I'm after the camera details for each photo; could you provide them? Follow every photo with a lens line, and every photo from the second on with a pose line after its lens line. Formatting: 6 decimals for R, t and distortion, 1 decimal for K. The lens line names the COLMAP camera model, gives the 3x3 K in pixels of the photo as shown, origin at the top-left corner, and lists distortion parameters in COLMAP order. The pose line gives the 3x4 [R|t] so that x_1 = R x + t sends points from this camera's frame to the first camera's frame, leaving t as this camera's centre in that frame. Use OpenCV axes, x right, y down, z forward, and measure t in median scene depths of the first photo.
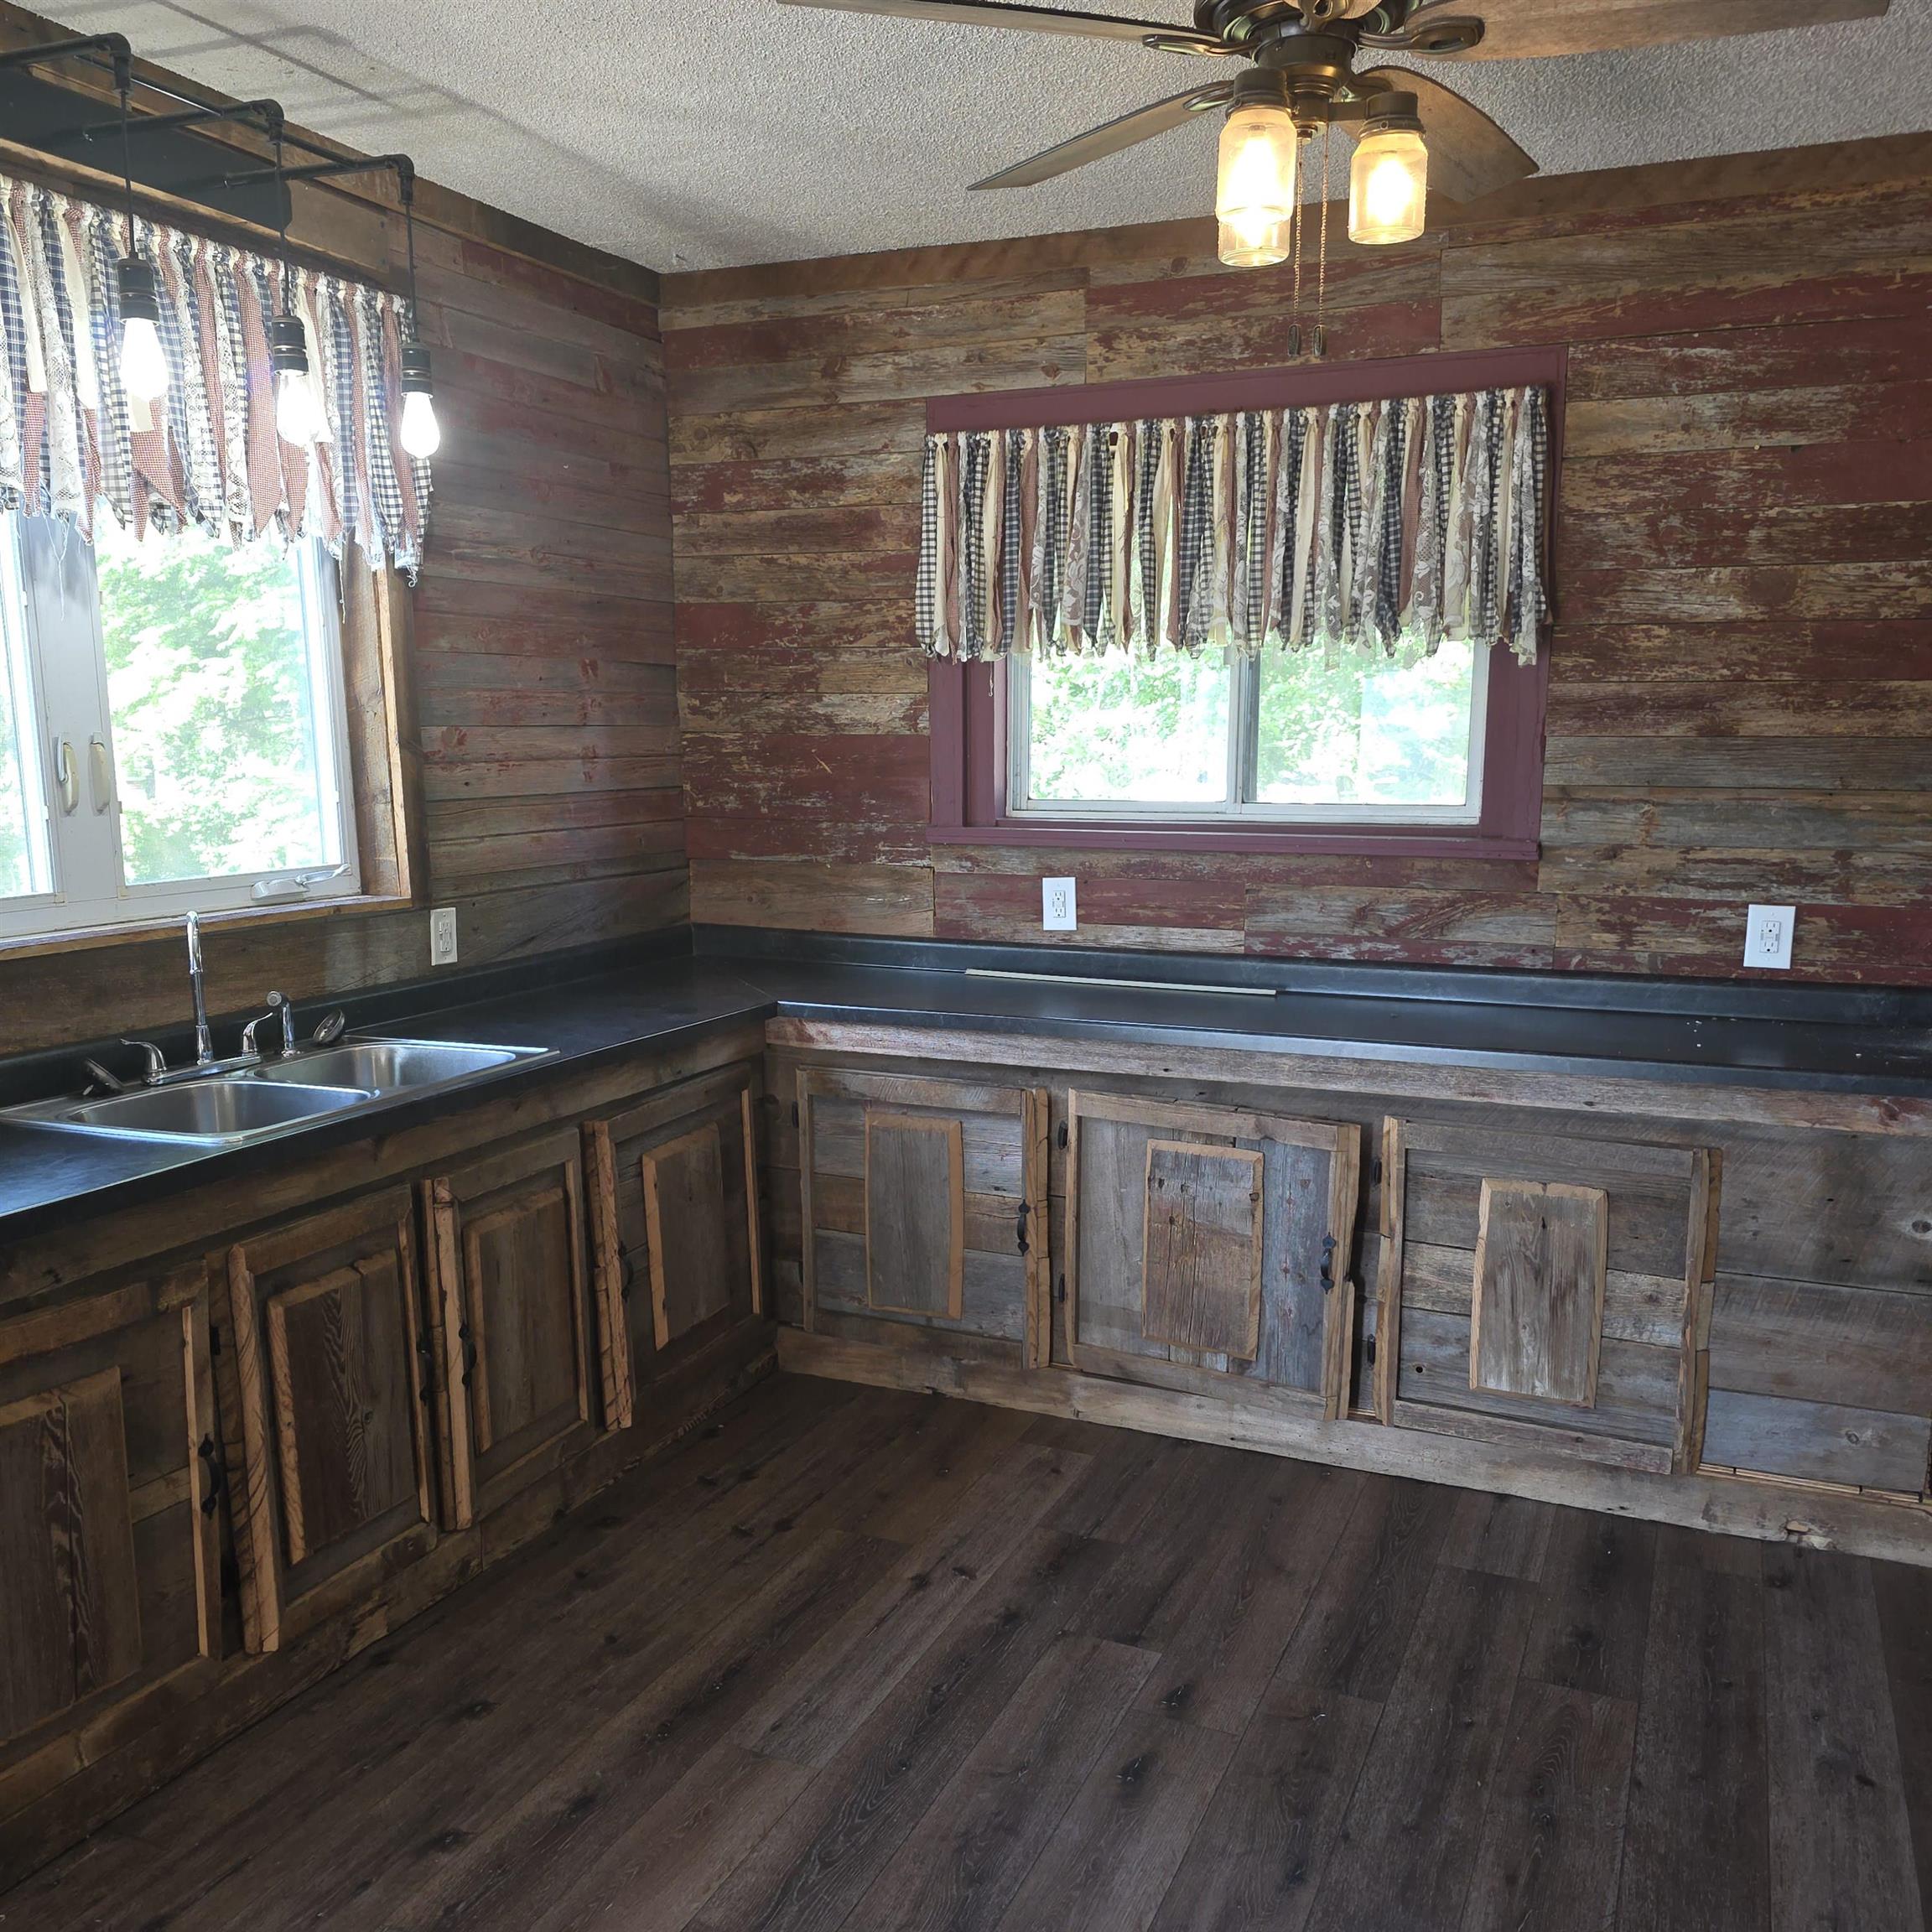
lens RADIAL K [[1780.6, 0, 967.6], [0, 1780.6, 1085.4], [0, 0, 1]] dist [0.123656, -0.092177]
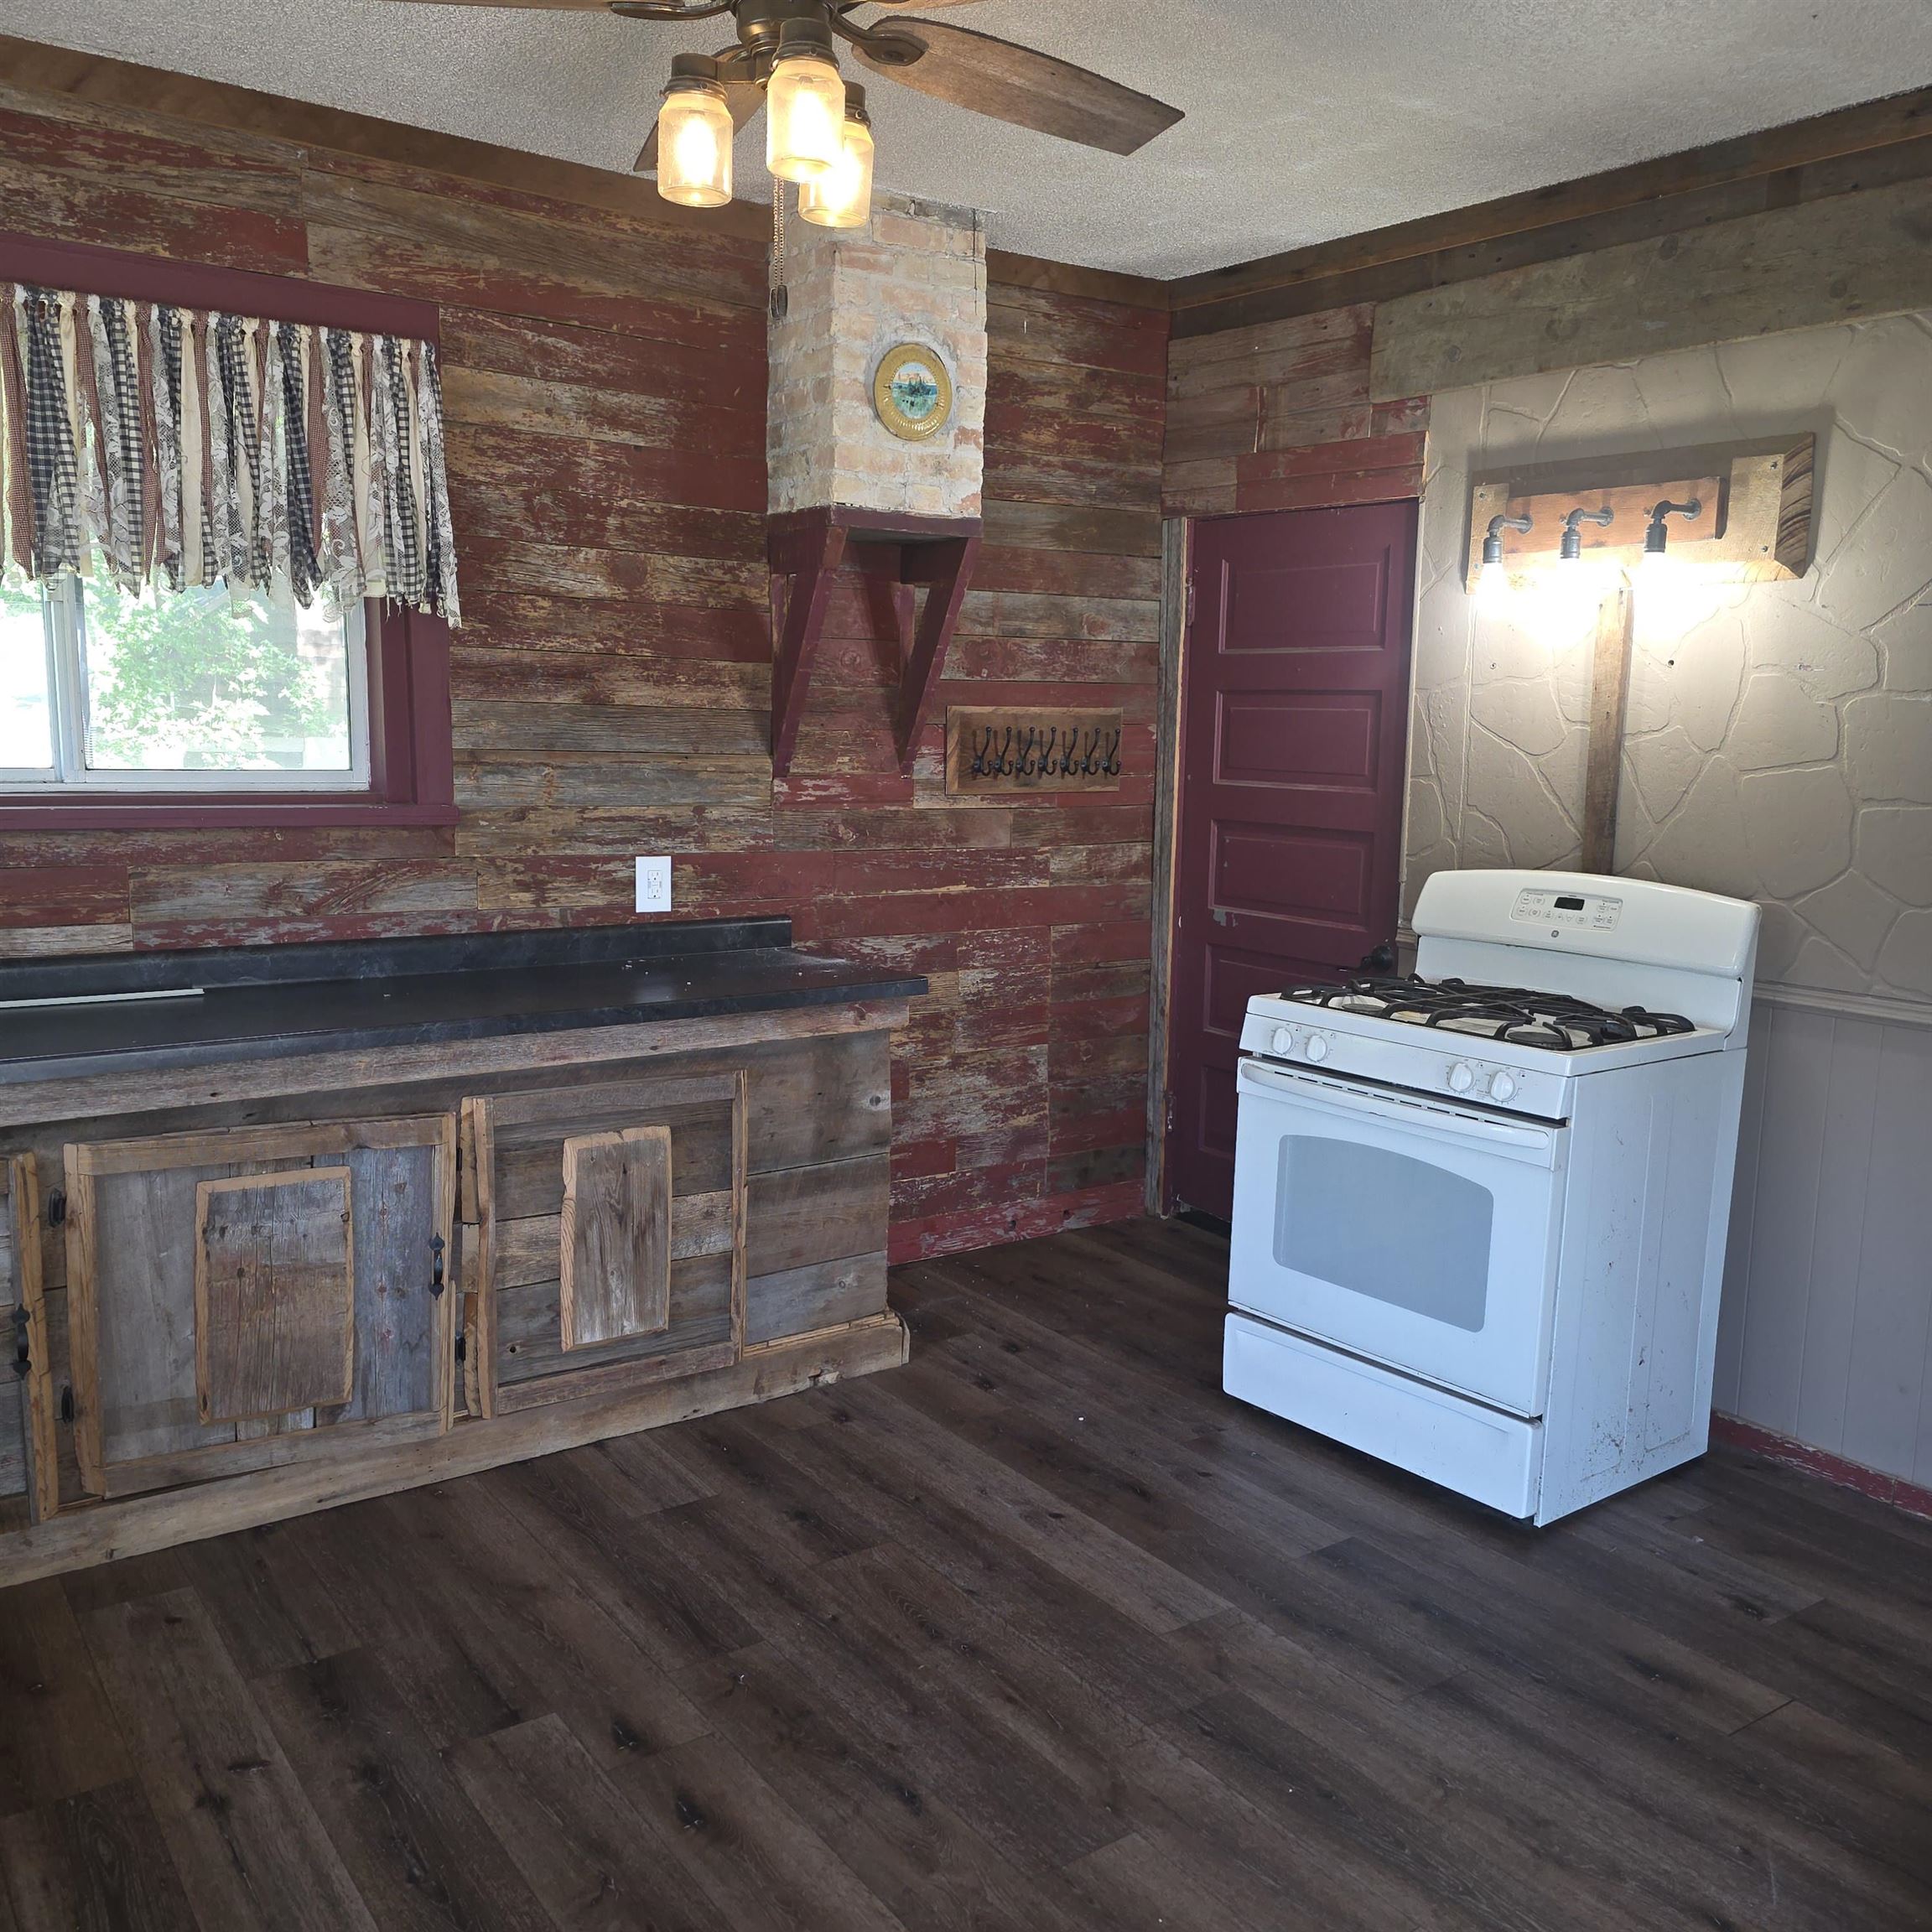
lens RADIAL K [[1762.9, 0, 967.6], [0, 1762.9, 1054.1], [0, 0, 1]] dist [0.112688, -0.078883]
pose [[0.517391, -0.159281, 0.840795, -0.404159], [0.154918, 0.983725, 0.091027, -0.048786], [-0.841609, 0.083158, 0.533646, 0.264065]]
